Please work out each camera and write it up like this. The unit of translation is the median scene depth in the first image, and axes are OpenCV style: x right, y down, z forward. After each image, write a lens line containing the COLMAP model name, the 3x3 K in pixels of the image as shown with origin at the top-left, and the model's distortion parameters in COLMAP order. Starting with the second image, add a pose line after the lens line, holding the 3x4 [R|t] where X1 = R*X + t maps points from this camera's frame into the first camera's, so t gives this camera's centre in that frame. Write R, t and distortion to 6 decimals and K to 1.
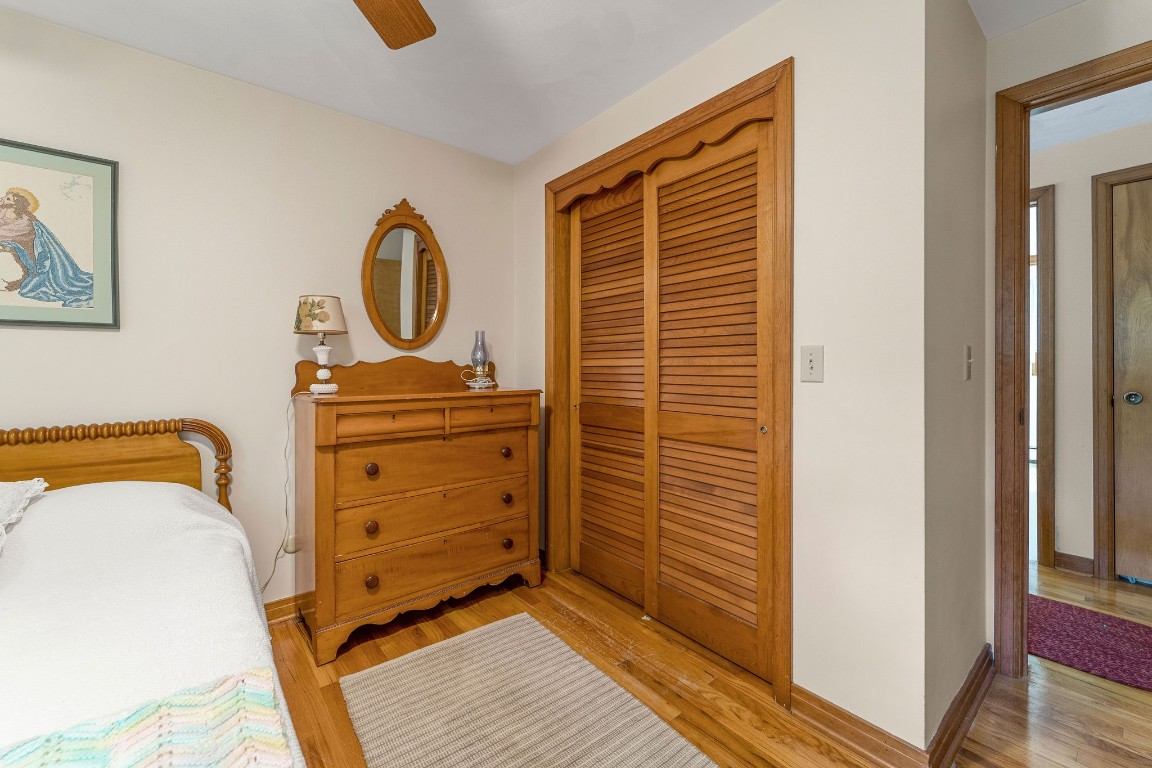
lens RADIAL K [[485.4, 0, 561.8], [0, 485.4, 371.6], [0, 0, 1]] dist [0.003486, -0.002391]
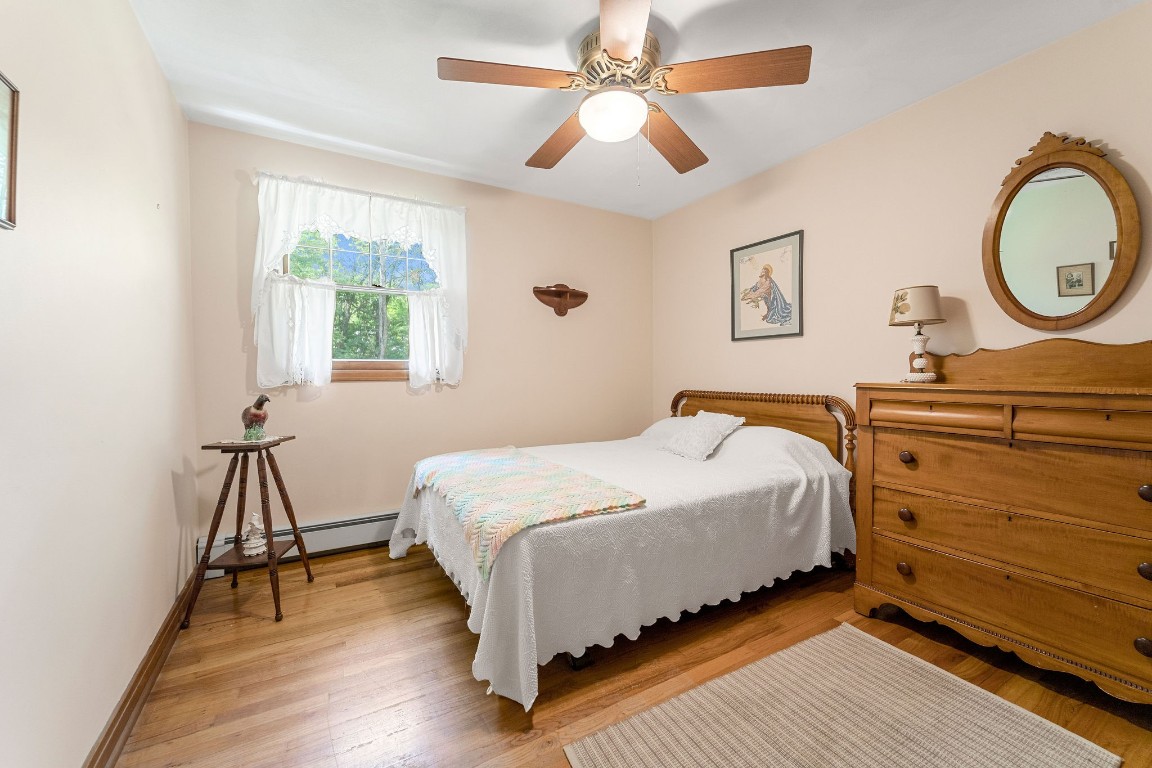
lens RADIAL K [[485.4, 0, 577.9], [0, 485.4, 389.6], [0, 0, 1]] dist [0.003486, -0.002391]
pose [[-0.180933, 0.040154, -0.982675, 0.711113], [-0.000321, 0.999164, 0.040886, 0.020869], [0.983495, 0.007713, -0.180769, 0.516984]]
